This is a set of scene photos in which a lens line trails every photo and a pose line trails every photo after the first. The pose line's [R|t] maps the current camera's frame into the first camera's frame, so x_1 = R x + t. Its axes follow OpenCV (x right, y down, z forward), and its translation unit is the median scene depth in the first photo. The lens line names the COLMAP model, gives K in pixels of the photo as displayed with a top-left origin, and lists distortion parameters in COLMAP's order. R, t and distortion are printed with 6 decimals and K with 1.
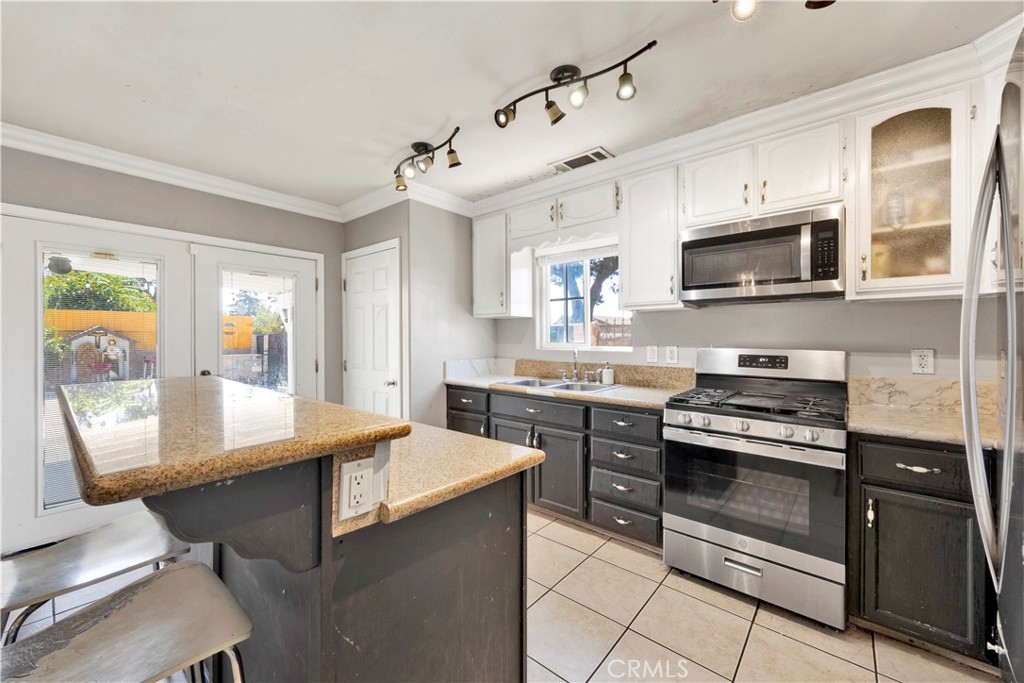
lens RADIAL K [[395.1, 0, 509.6], [0, 395.1, 337.9], [0, 0, 1]] dist [-0.000110, -0.001315]
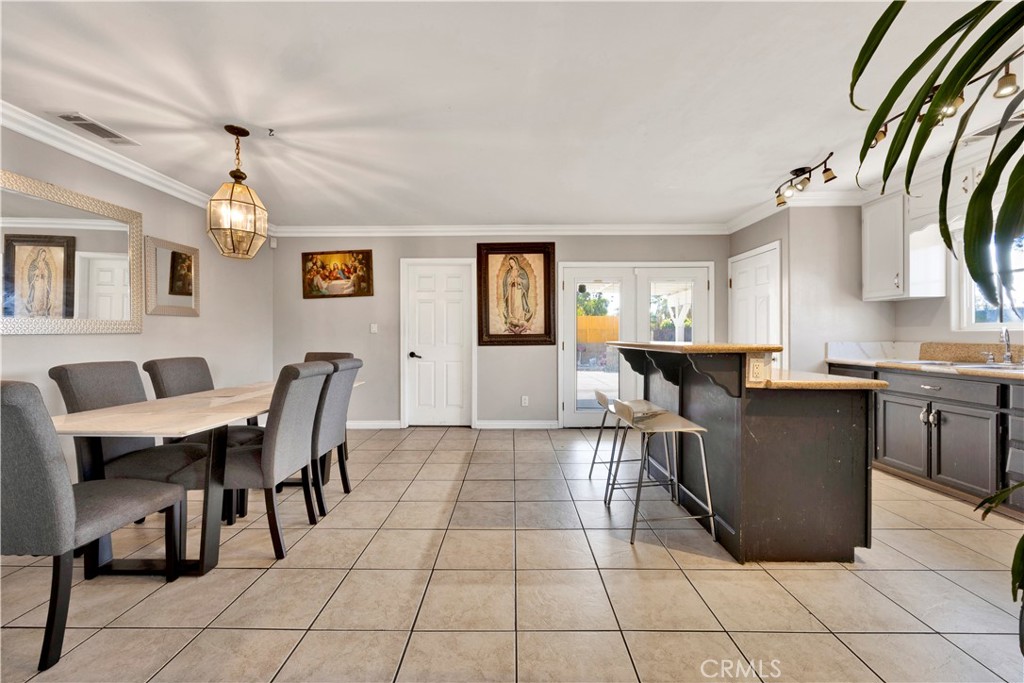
lens RADIAL K [[395.1, 0, 513.9], [0, 395.1, 342.1], [0, 0, 1]] dist [-0.000110, -0.001315]
pose [[0.646849, 0.007750, -0.762579, 0.168880], [0.002747, 0.999918, 0.012492, 0.061447], [0.762613, -0.010175, 0.646775, -0.577300]]
